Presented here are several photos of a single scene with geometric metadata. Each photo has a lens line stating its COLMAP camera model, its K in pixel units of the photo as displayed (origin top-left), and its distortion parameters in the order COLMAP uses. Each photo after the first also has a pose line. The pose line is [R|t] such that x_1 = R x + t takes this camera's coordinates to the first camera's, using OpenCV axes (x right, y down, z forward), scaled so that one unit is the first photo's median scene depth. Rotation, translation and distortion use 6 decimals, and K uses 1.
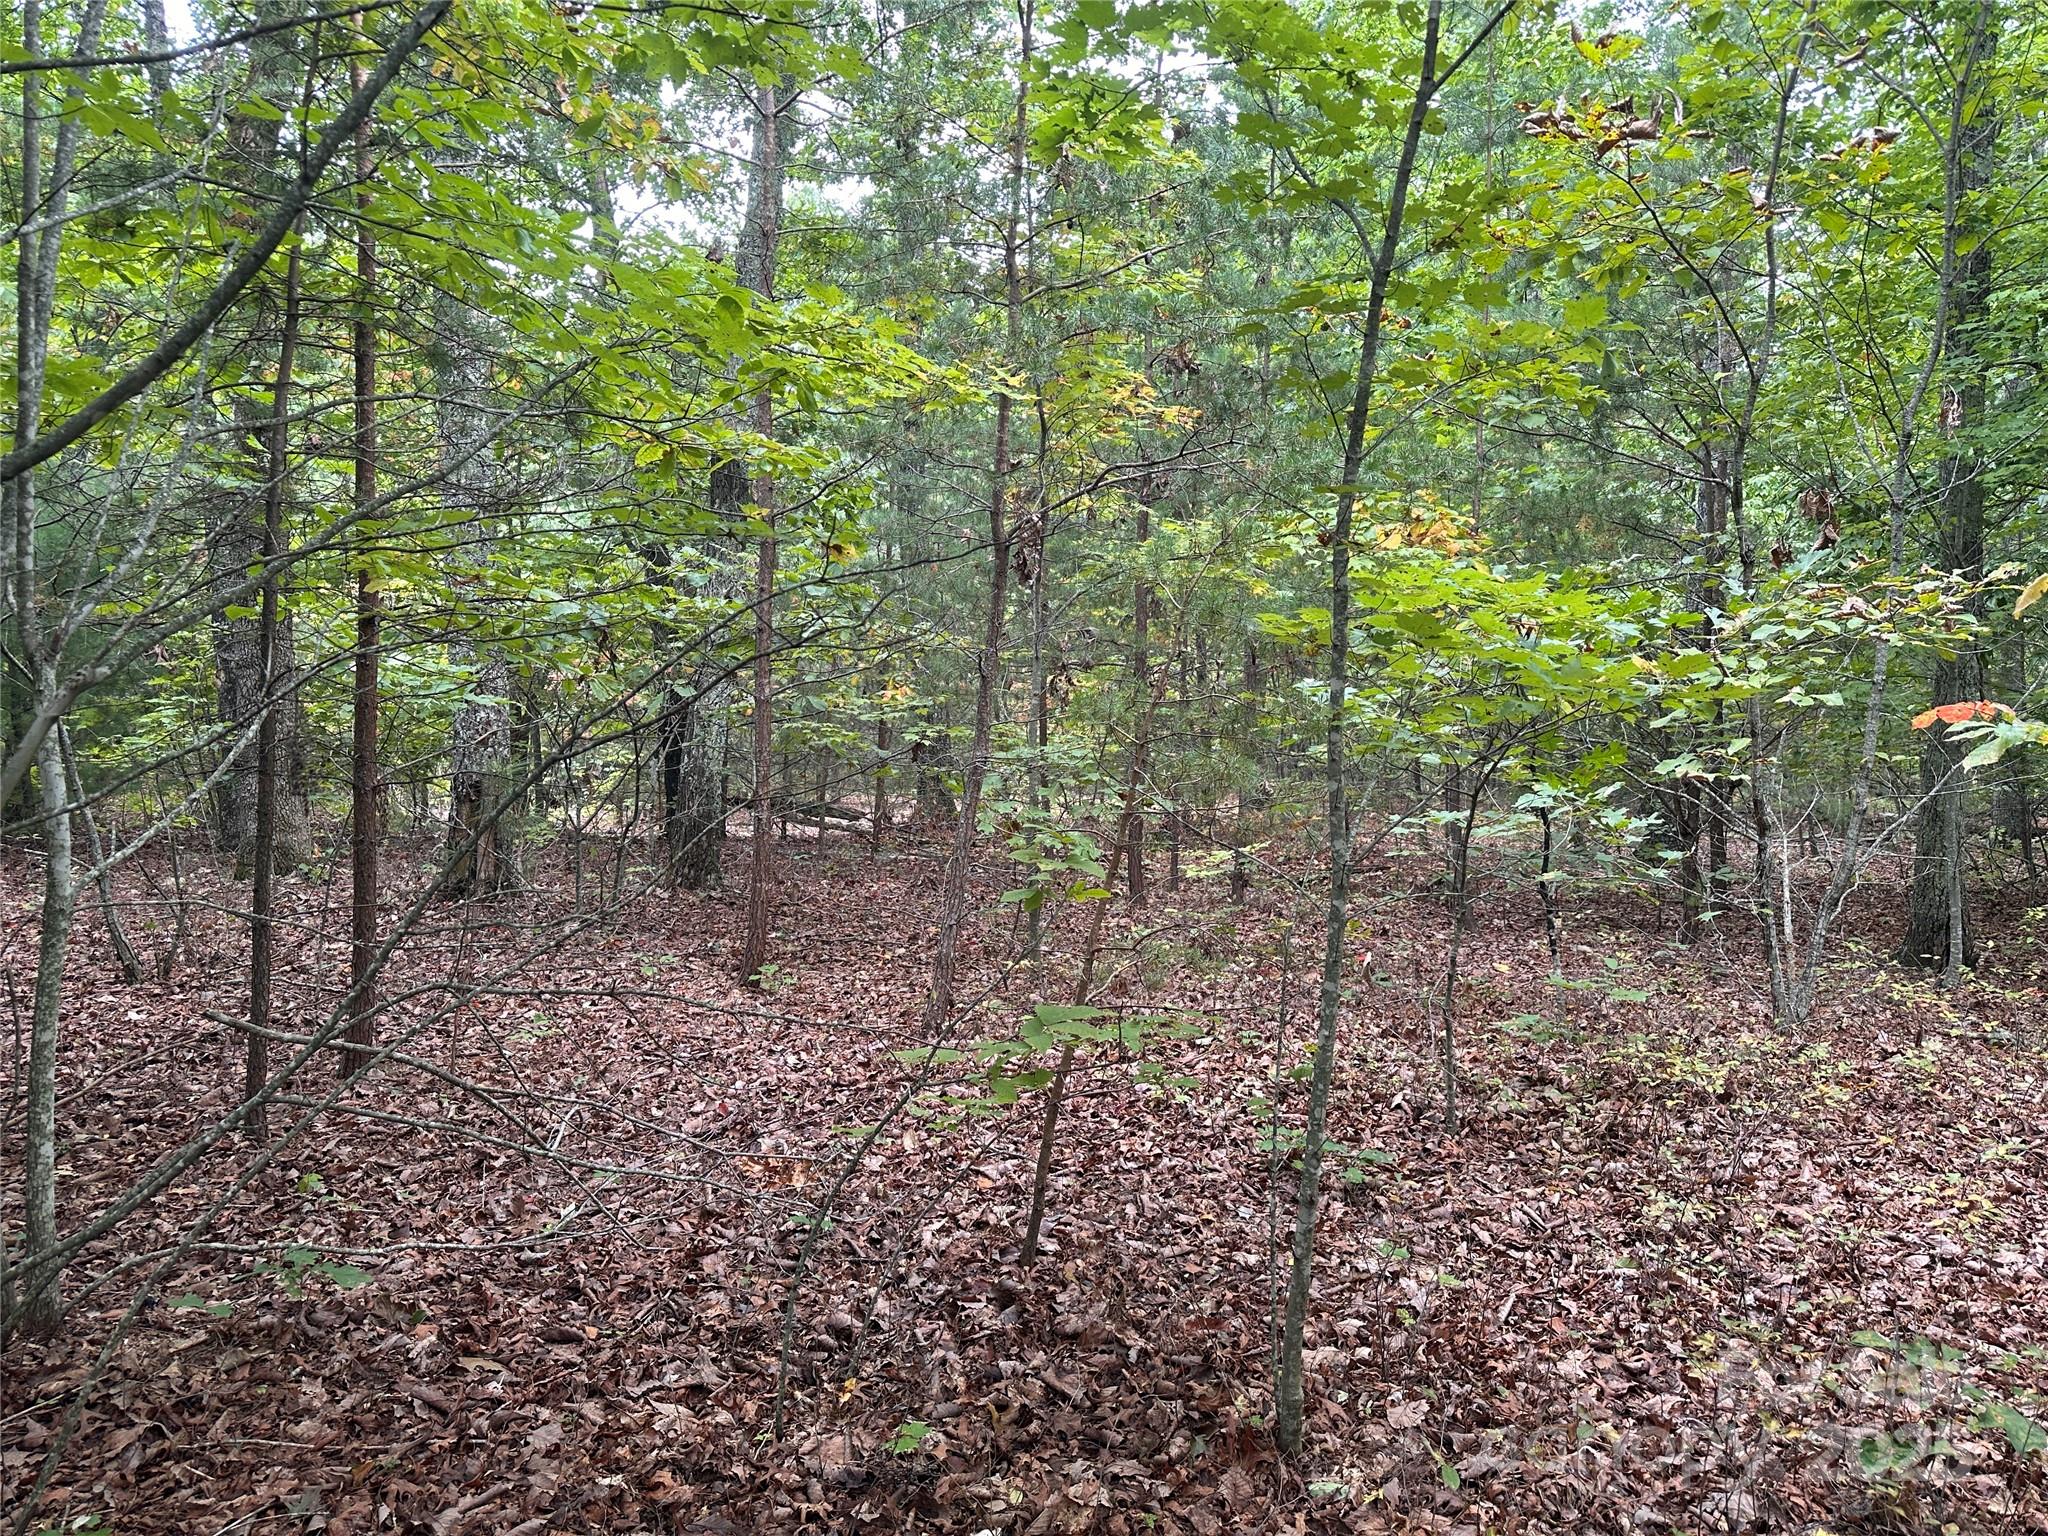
lens RADIAL K [[1431.1, 0, 1022.5], [0, 1431.1, 731.4], [0, 0, 1]] dist [-0.025450, 0.002357]
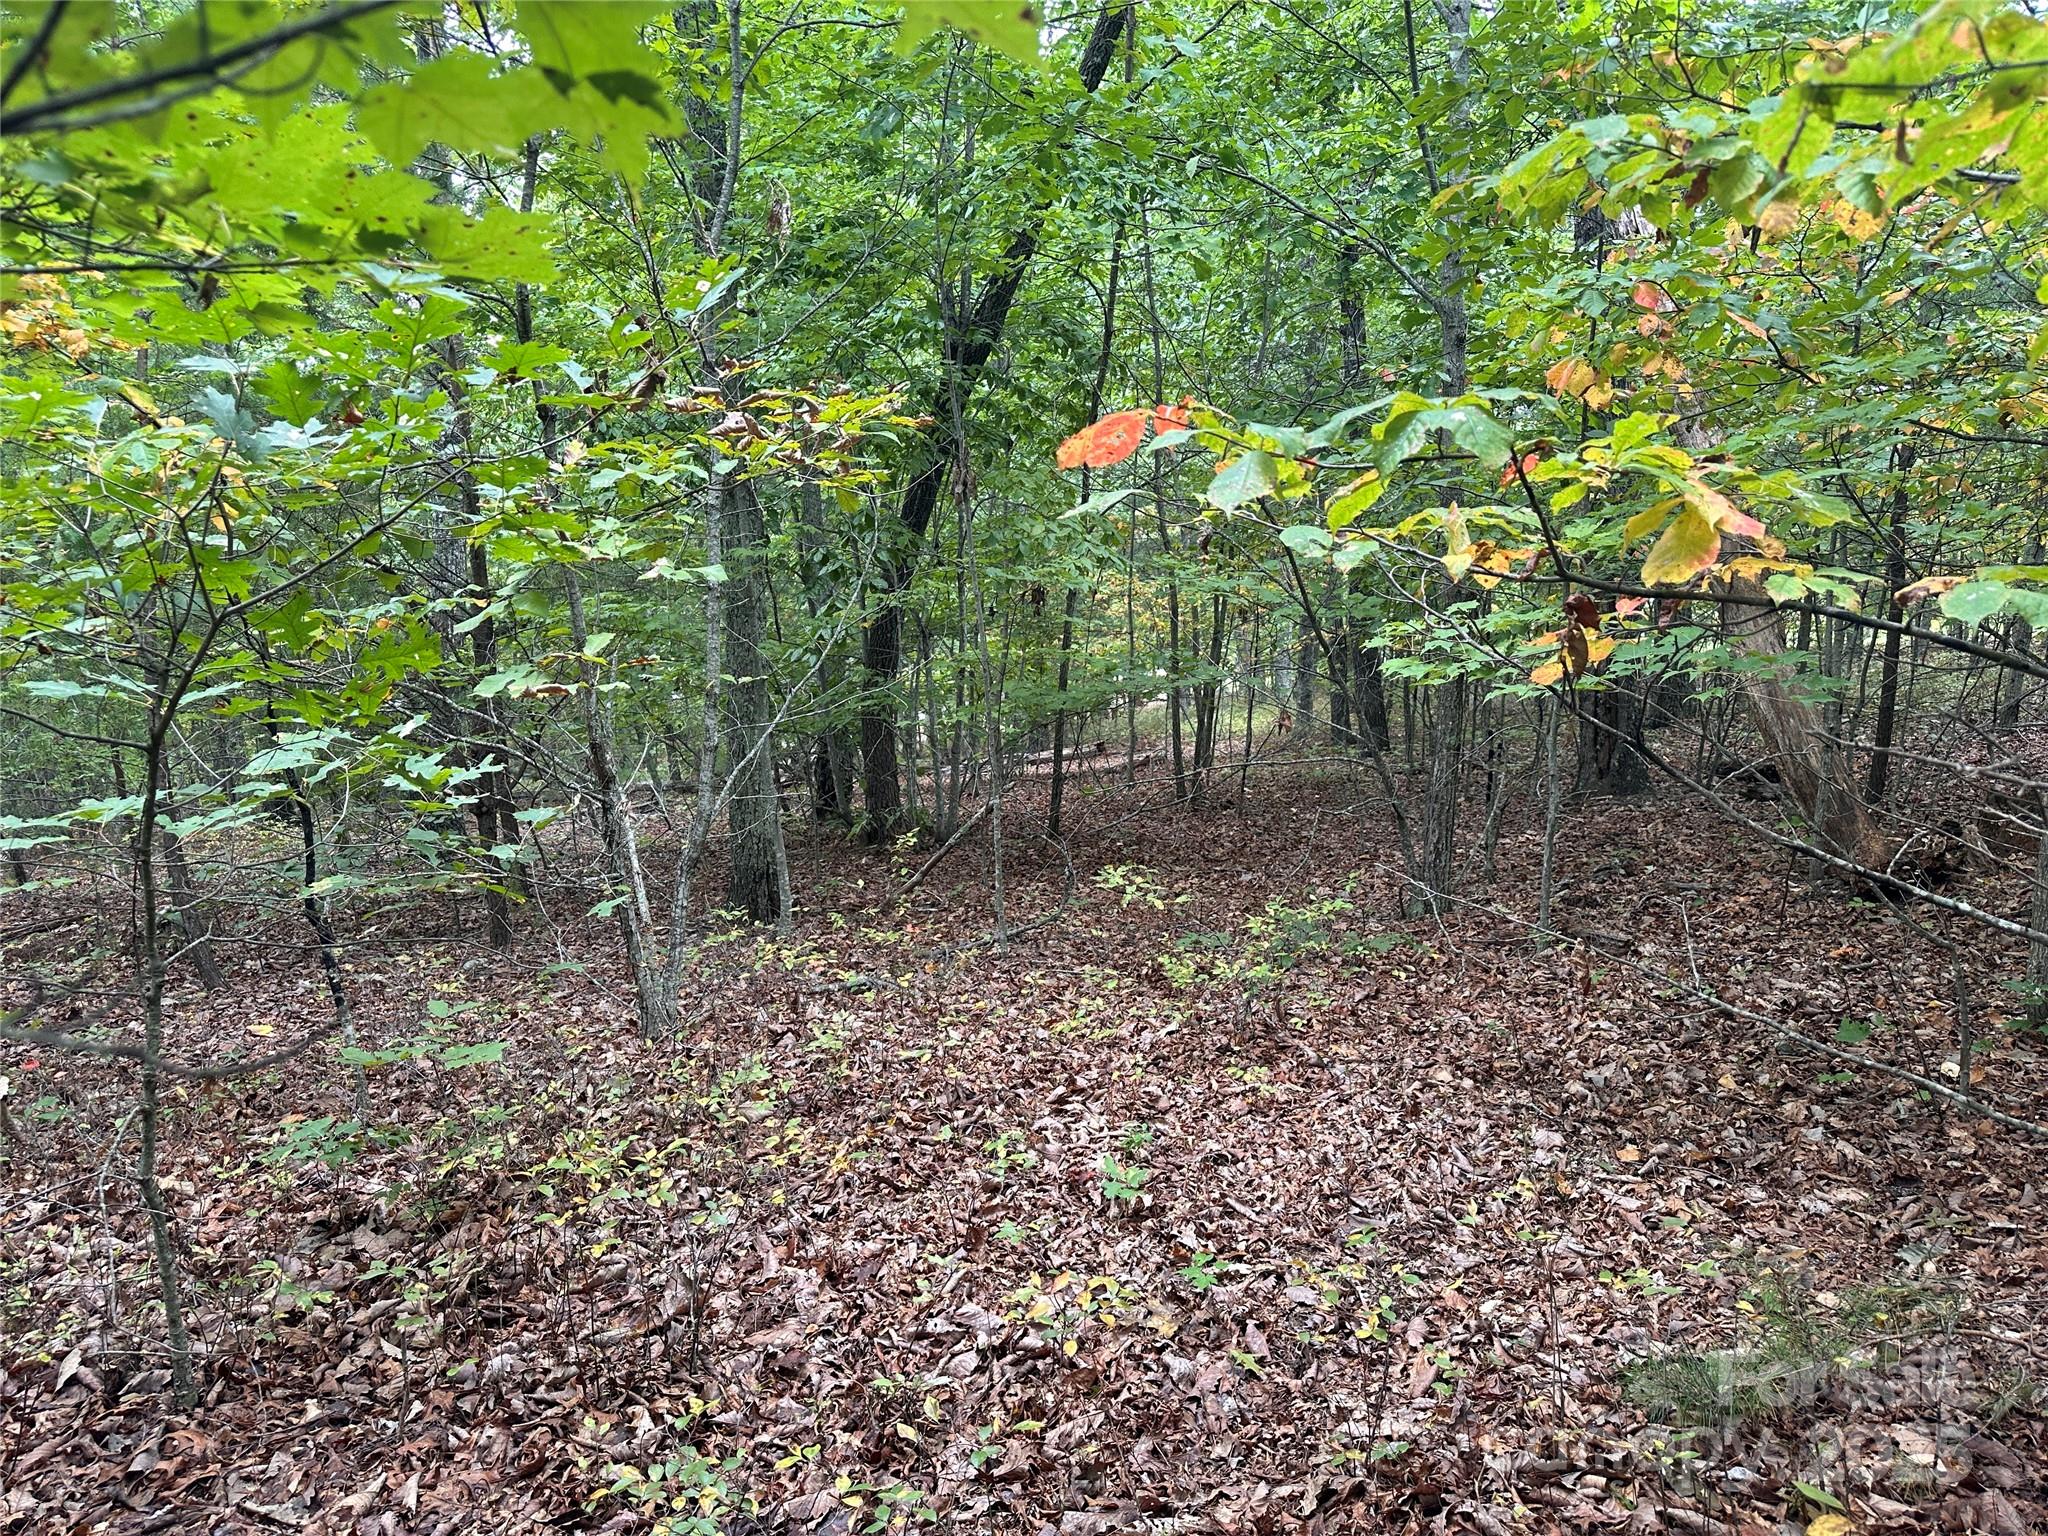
lens RADIAL K [[1431.1, 0, 1022.5], [0, 1431.1, 731.4], [0, 0, 1]] dist [-0.025450, 0.002357]
pose [[0.673288, -0.089836, 0.733903, 0.152066], [0.091326, 0.995095, 0.038025, 0.045315], [-0.733719, 0.041423, 0.678190, 0.421469]]
